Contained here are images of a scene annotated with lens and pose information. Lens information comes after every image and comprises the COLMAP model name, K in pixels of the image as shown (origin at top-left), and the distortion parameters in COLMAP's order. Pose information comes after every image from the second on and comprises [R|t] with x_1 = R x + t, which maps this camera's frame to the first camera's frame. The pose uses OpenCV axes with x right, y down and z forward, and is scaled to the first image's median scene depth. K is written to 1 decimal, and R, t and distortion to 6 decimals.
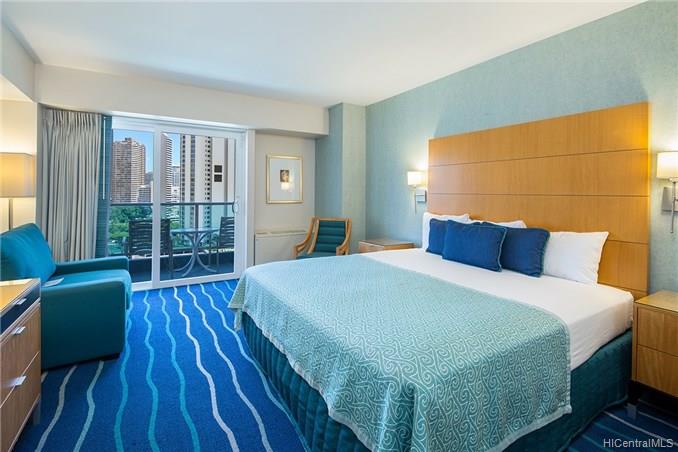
lens RADIAL K [[327.2, 0, 342.7], [0, 327.2, 198.1], [0, 0, 1]] dist [0.001802, -0.003865]
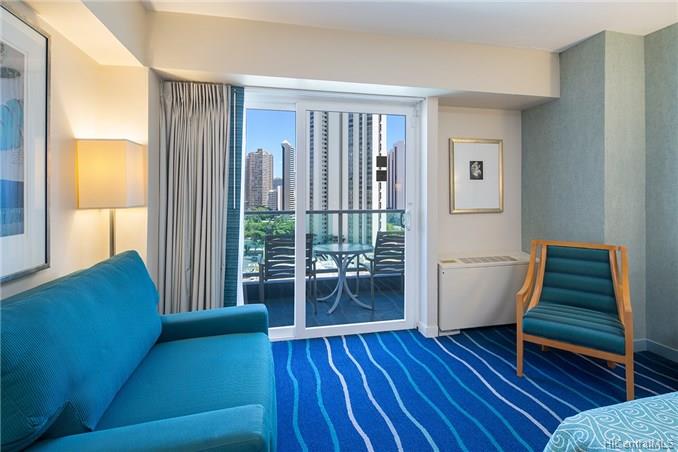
lens RADIAL K [[327.2, 0, 350.1], [0, 327.2, 201.9], [0, 0, 1]] dist [0.001802, -0.003865]
pose [[0.951550, -0.002075, -0.307488, -0.260949], [0.003285, 0.999989, 0.003418, -0.011355], [0.307477, -0.004262, 0.951546, 0.382136]]
